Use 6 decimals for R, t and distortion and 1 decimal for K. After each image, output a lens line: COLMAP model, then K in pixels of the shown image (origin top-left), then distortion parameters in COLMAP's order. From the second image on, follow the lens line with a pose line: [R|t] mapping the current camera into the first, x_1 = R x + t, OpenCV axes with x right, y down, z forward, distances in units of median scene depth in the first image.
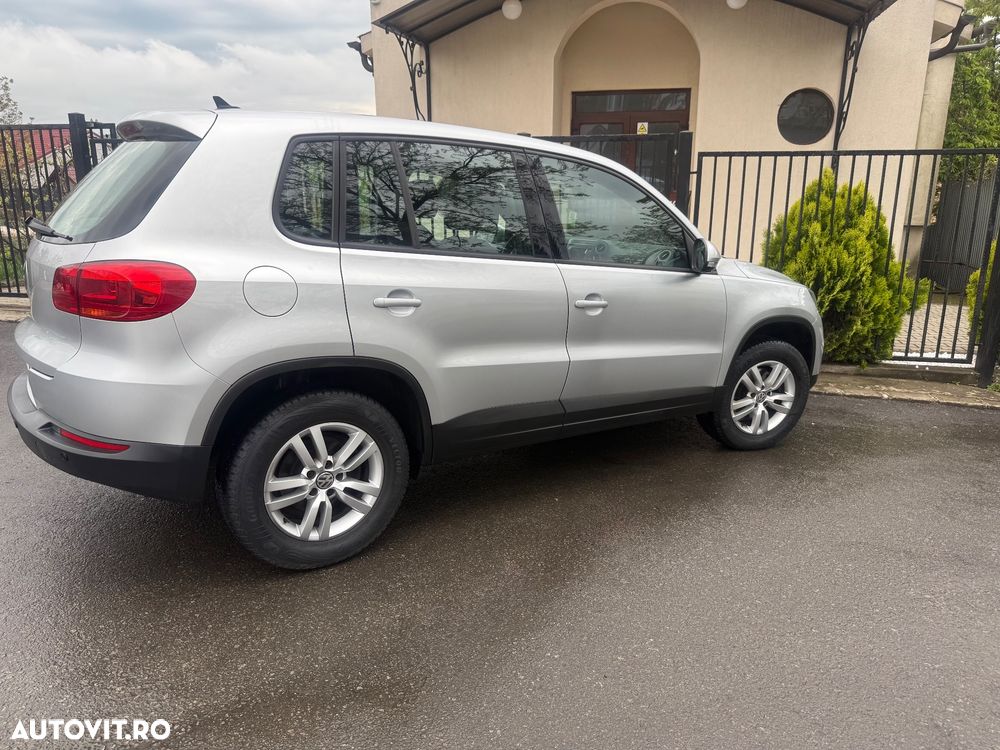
lens RADIAL K [[705.7, 0, 503.4], [0, 705.7, 378.6], [0, 0, 1]] dist [0.011921, -0.018227]
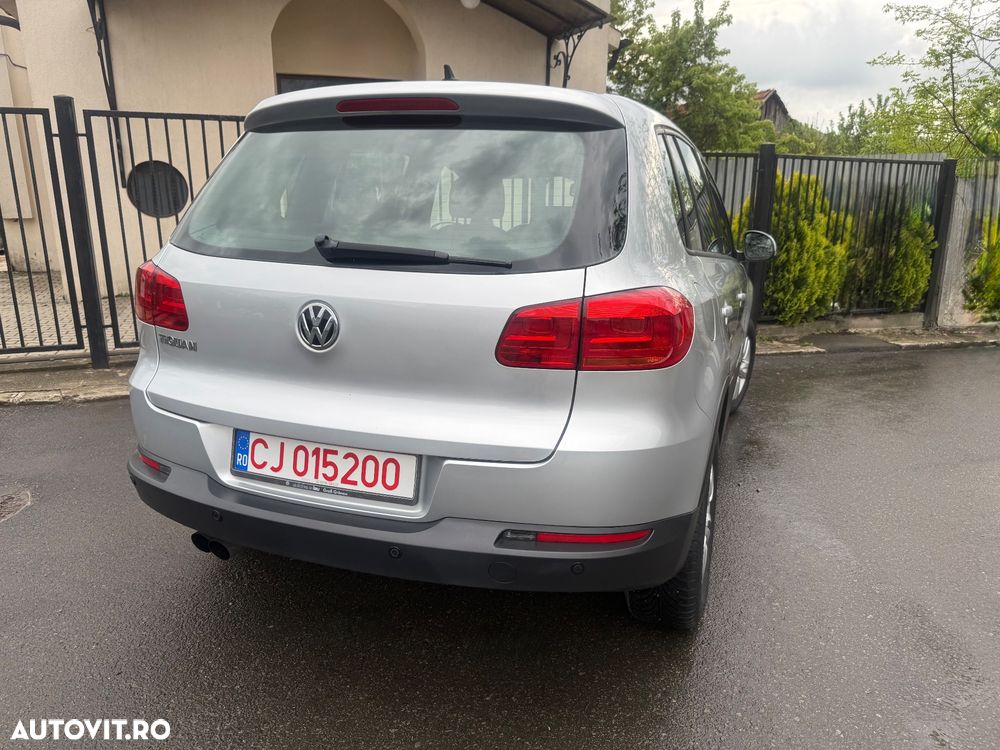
lens RADIAL K [[705.7, 0, 508.0], [0, 705.7, 382.6], [0, 0, 1]] dist [0.011921, -0.018227]
pose [[0.825081, -0.150457, 0.544614, -0.402082], [0.140742, 0.988239, 0.059793, -0.049241], [-0.547205, 0.027316, 0.836553, 0.166856]]
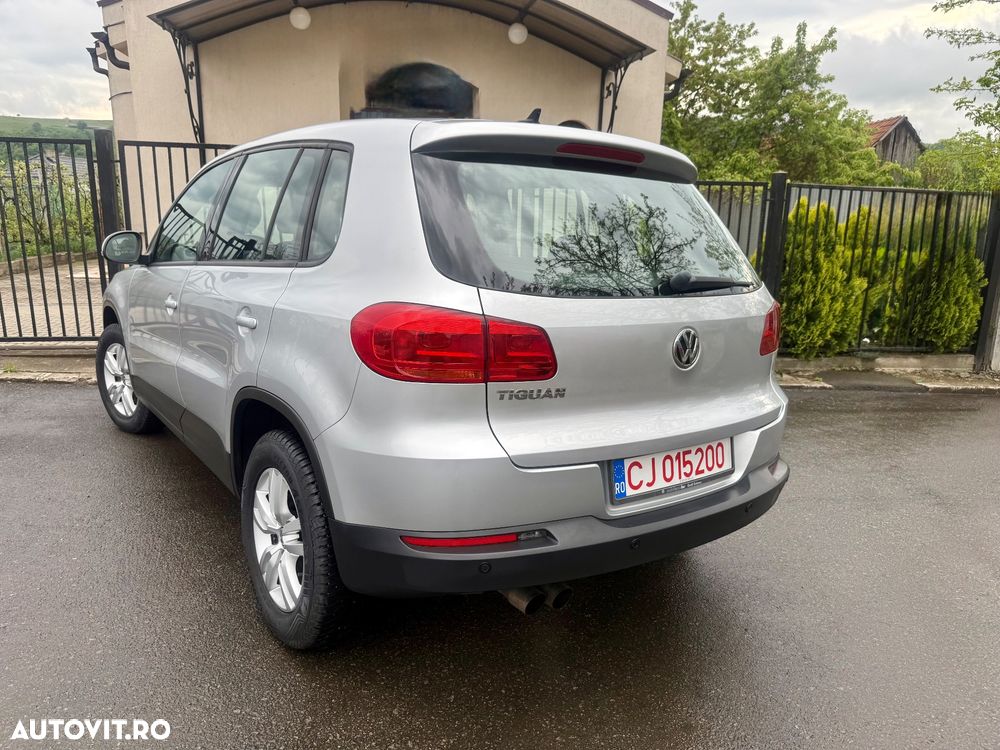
lens RADIAL K [[705.7, 0, 499.2], [0, 705.7, 381.9], [0, 0, 1]] dist [0.011921, -0.018227]
pose [[0.920035, -0.075683, 0.384458, -0.231608], [0.080703, 0.996733, 0.003086, -0.009926], [-0.383436, 0.028188, 0.923137, 0.019343]]
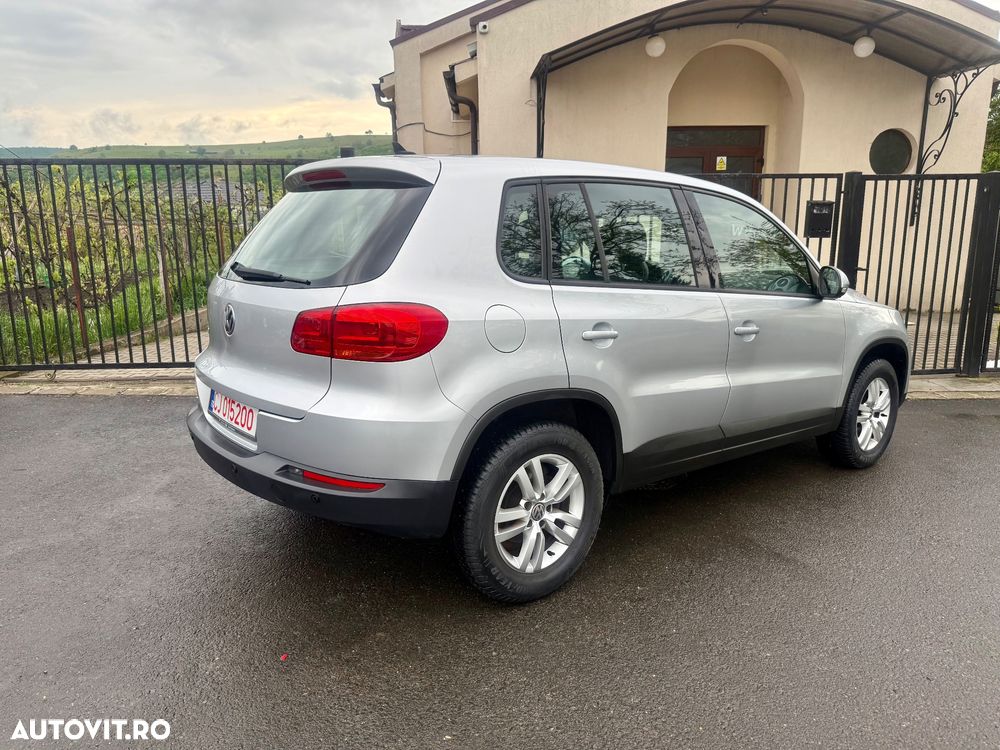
lens RADIAL K [[705.7, 0, 497.7], [0, 705.7, 376.4], [0, 0, 1]] dist [0.011921, -0.018227]
pose [[0.998255, -0.034854, 0.047676, -0.156152], [0.037176, 0.998121, -0.048705, -0.001071], [-0.045889, 0.050393, 0.997675, -0.007949]]
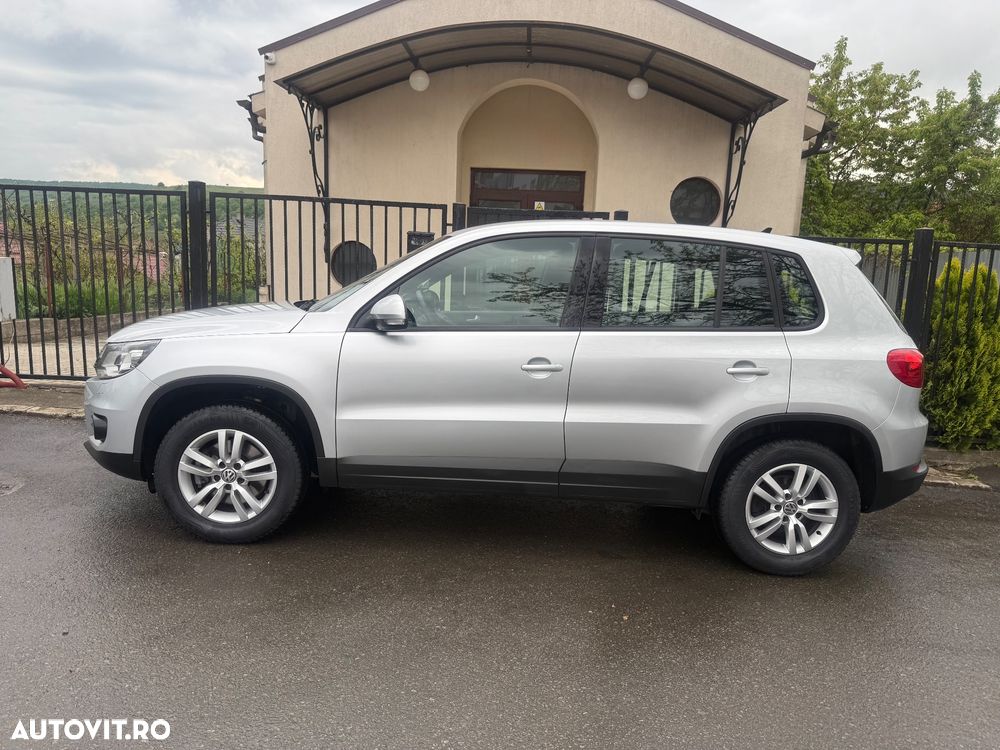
lens RADIAL K [[705.7, 0, 499.8], [0, 705.7, 381.8], [0, 0, 1]] dist [0.011921, -0.018227]
pose [[0.980917, 0.005596, 0.194347, -0.105822], [0.012532, 0.995687, -0.091922, -0.015960], [-0.194024, 0.092603, 0.976616, 0.076140]]
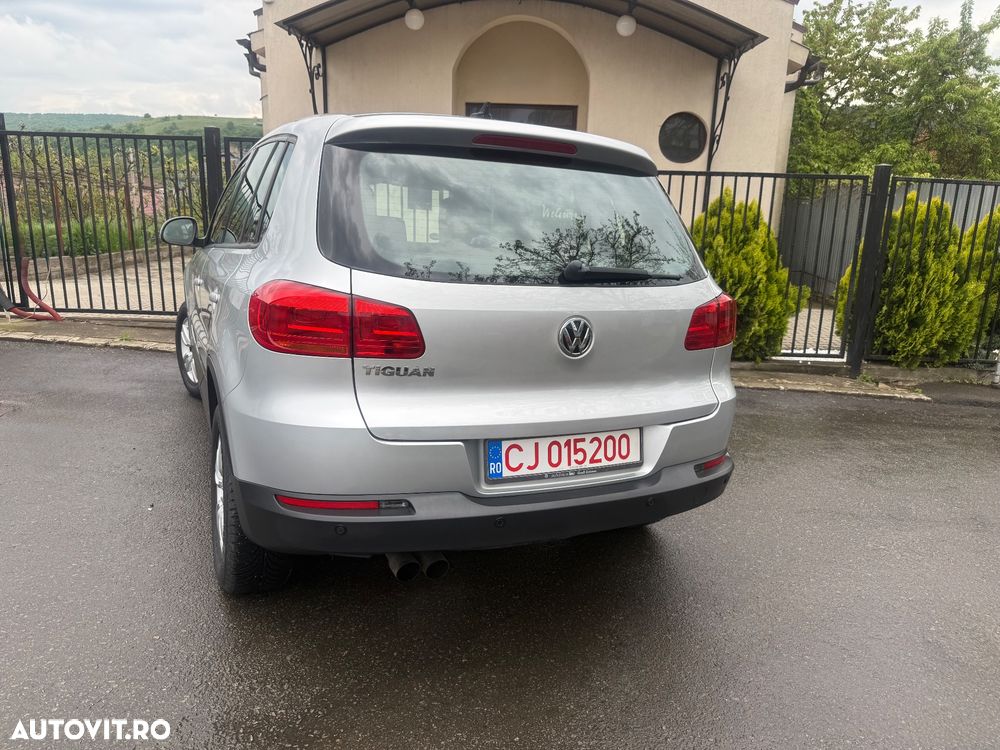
lens RADIAL K [[705.7, 0, 502.6], [0, 705.7, 374.6], [0, 0, 1]] dist [0.011921, -0.018227]
pose [[0.979799, -0.021481, 0.198828, -0.121227], [0.023747, 0.999677, -0.009015, 0.002884], [-0.198570, 0.013555, 0.979993, -0.030163]]
